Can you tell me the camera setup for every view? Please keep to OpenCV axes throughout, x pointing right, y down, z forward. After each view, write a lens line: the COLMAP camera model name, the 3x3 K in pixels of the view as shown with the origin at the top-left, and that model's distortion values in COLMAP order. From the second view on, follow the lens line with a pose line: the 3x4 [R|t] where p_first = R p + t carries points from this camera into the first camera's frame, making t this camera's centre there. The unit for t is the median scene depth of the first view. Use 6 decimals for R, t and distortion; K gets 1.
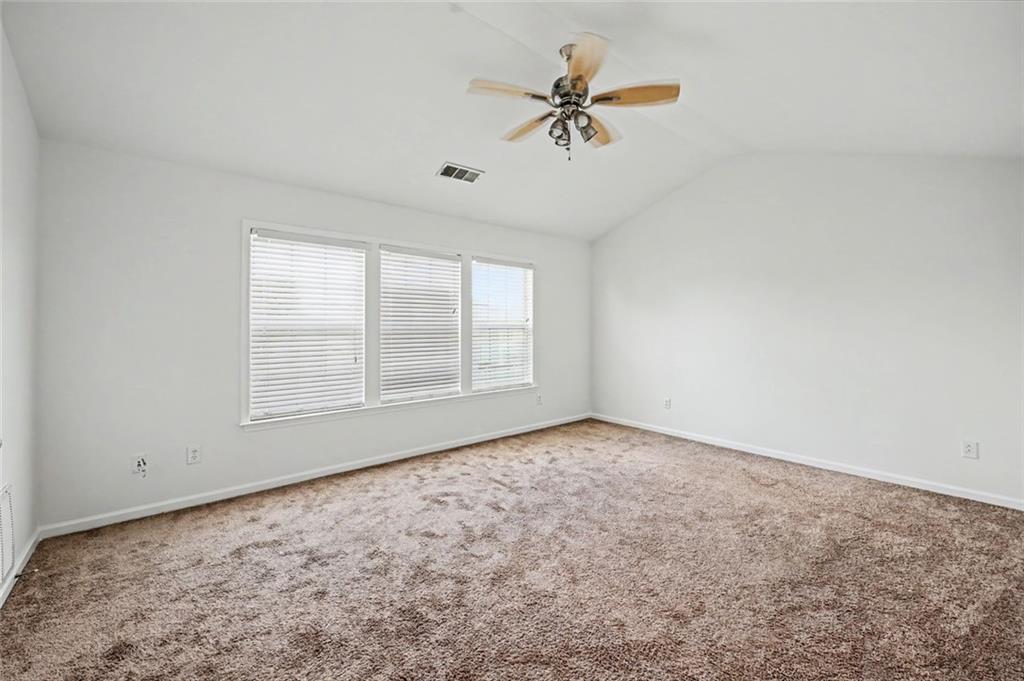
lens RADIAL K [[420.9, 0, 509.3], [0, 420.9, 333.7], [0, 0, 1]] dist [-0.006044, -0.000520]
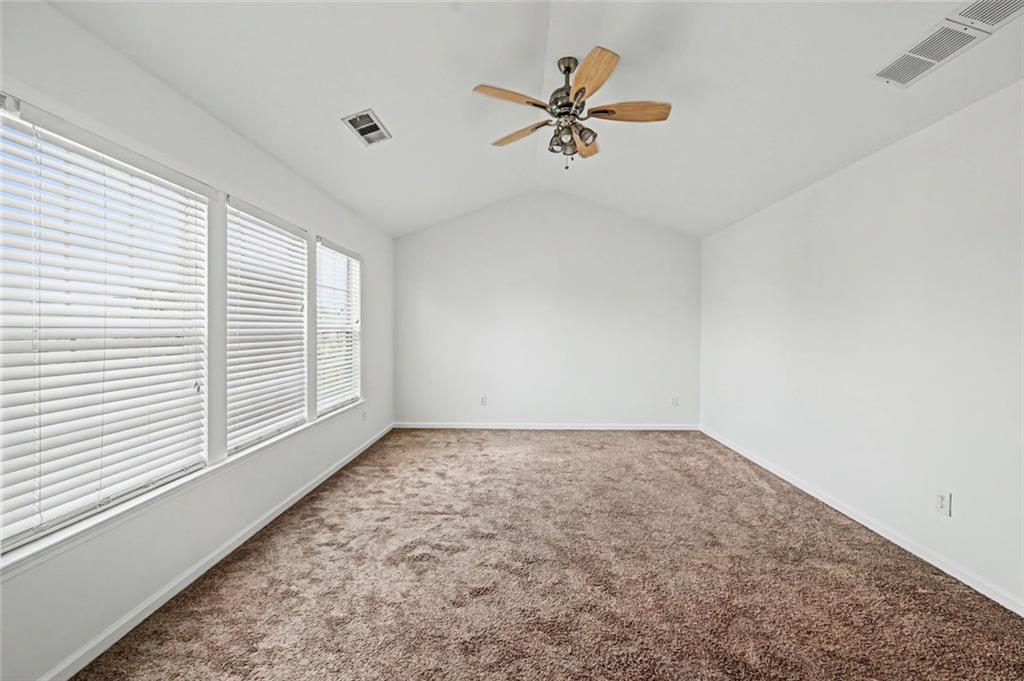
lens RADIAL K [[420.9, 0, 511.0], [0, 420.9, 337.8], [0, 0, 1]] dist [-0.006044, -0.000520]
pose [[0.654601, -0.015927, 0.755807, -0.543344], [0.013566, 0.999865, 0.009321, -0.006396], [-0.755853, 0.004152, 0.654728, 0.317182]]
